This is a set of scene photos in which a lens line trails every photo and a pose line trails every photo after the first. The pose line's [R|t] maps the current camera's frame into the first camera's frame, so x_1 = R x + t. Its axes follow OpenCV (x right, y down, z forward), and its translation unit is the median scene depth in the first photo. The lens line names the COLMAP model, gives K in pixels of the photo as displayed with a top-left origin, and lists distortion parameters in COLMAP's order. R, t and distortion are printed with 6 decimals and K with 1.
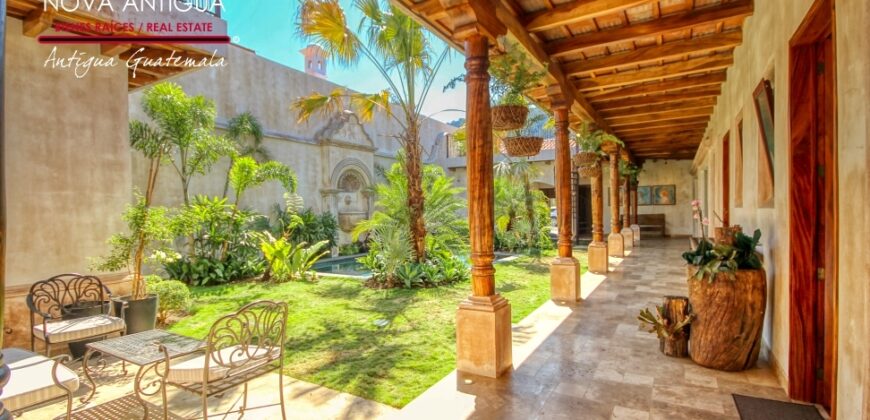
lens RADIAL K [[401.0, 0, 439.3], [0, 401.0, 215.1], [0, 0, 1]] dist [0.000456, -0.000878]
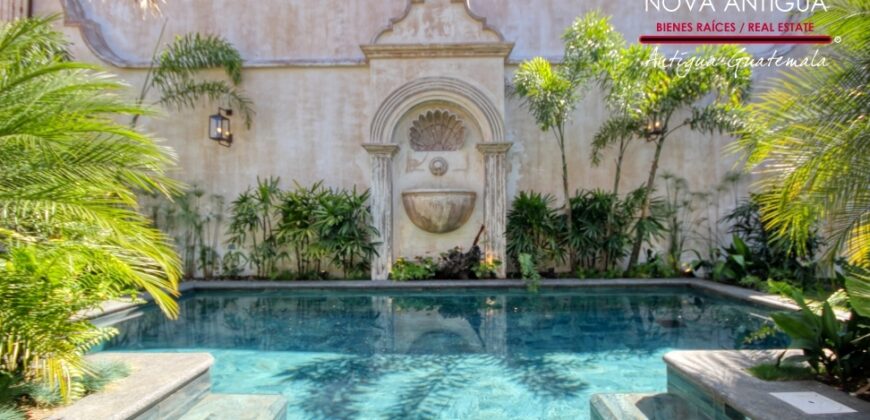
lens RADIAL K [[401.0, 0, 439.3], [0, 401.0, 215.1], [0, 0, 1]] dist [0.000456, -0.000878]
pose [[0.496228, 0.004248, -0.868182, 0.207764], [-0.012628, 0.999918, -0.002325, 0.023584], [0.868100, 0.012117, 0.496241, 0.810294]]
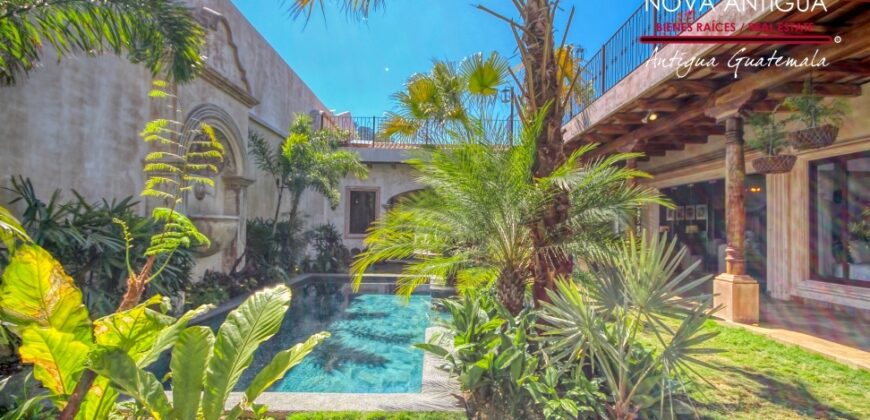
lens RADIAL K [[401.0, 0, 439.3], [0, 401.0, 215.1], [0, 0, 1]] dist [0.000456, -0.000878]
pose [[0.855183, 0.047084, 0.516184, -0.243581], [-0.023819, 0.998383, -0.051607, 0.010438], [-0.517779, 0.031839, 0.854922, 0.464918]]
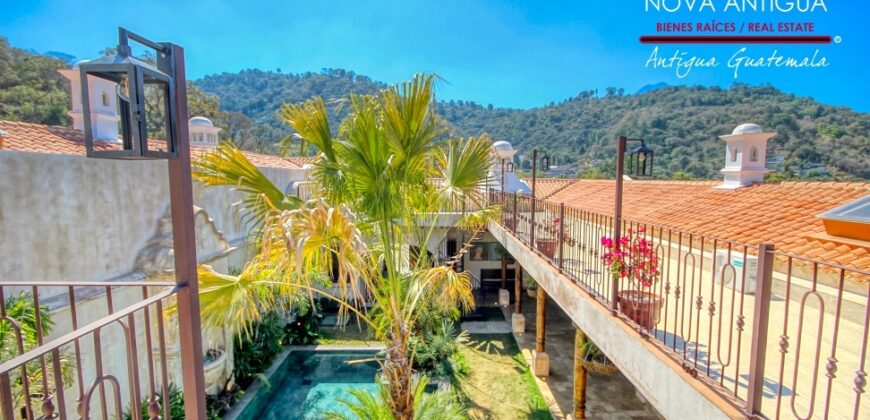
lens RADIAL K [[401.0, 0, 439.3], [0, 401.0, 215.1], [0, 0, 1]] dist [0.000456, -0.000878]
pose [[0.857140, -0.035106, 0.513886, -0.228181], [-0.004529, 0.997122, 0.075673, -0.310815], [-0.515064, -0.067189, 0.854514, 0.274275]]
